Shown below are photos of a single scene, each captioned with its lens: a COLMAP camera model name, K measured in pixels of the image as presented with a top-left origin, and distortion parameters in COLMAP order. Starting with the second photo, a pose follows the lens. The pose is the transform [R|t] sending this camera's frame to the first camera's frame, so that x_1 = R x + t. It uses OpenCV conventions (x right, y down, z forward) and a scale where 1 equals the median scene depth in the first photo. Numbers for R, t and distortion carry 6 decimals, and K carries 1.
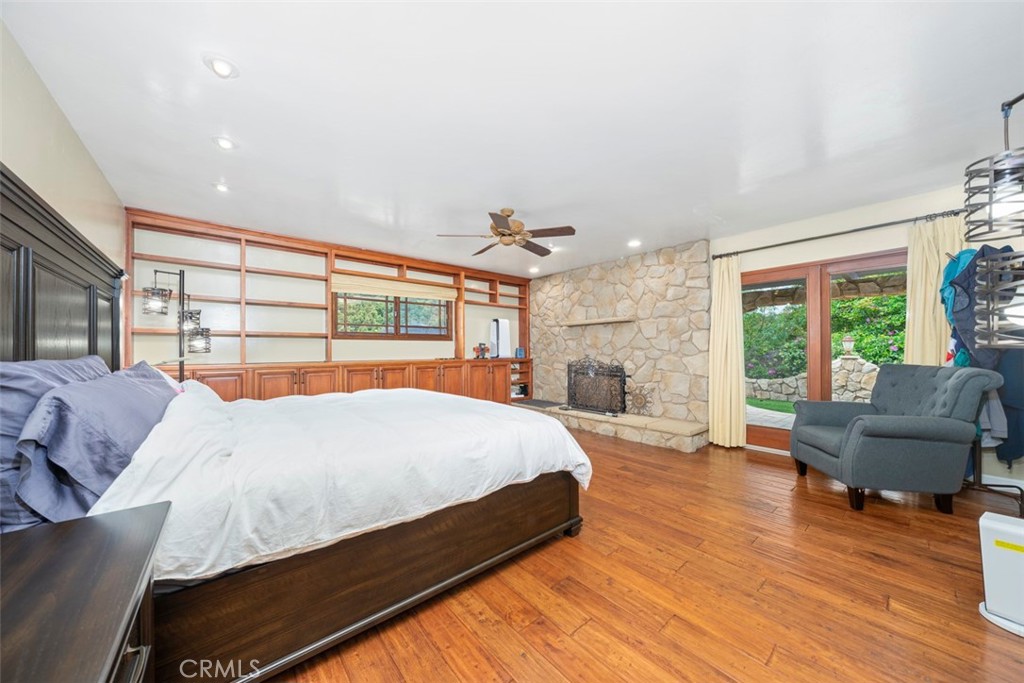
lens RADIAL K [[355.5, 0, 514.3], [0, 355.5, 350.7], [0, 0, 1]] dist [-0.001730, -0.000131]
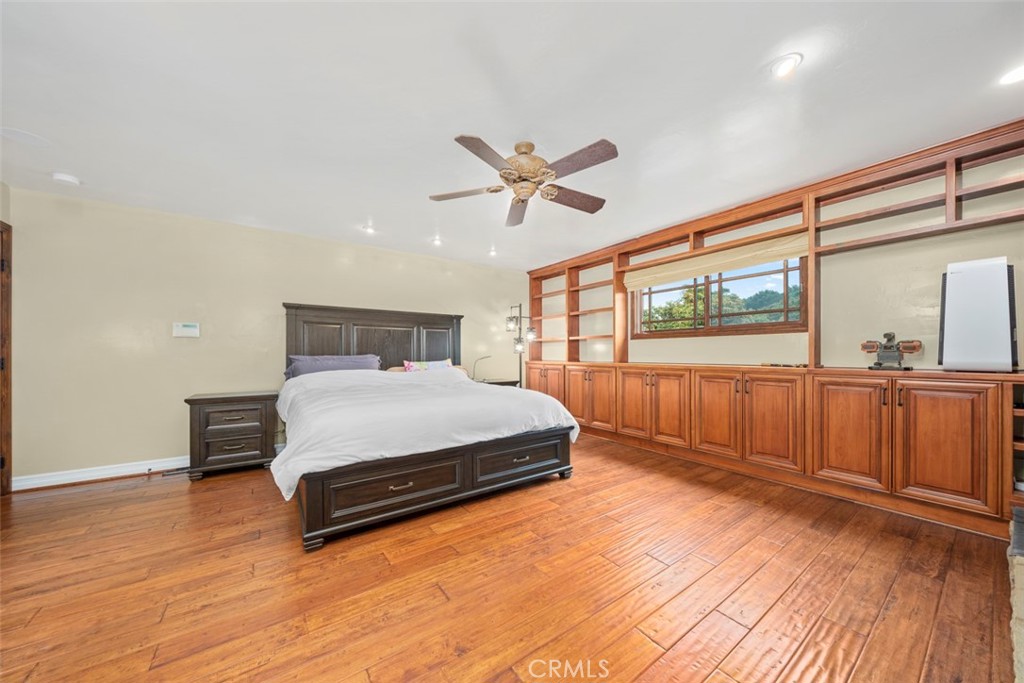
lens RADIAL K [[355.5, 0, 512.8], [0, 355.5, 348.2], [0, 0, 1]] dist [-0.001730, -0.000131]
pose [[-0.109882, -0.007307, -0.993918, 0.439026], [0.004690, 0.999958, -0.007870, -0.001923], [0.993934, -0.005527, -0.109843, 0.690759]]
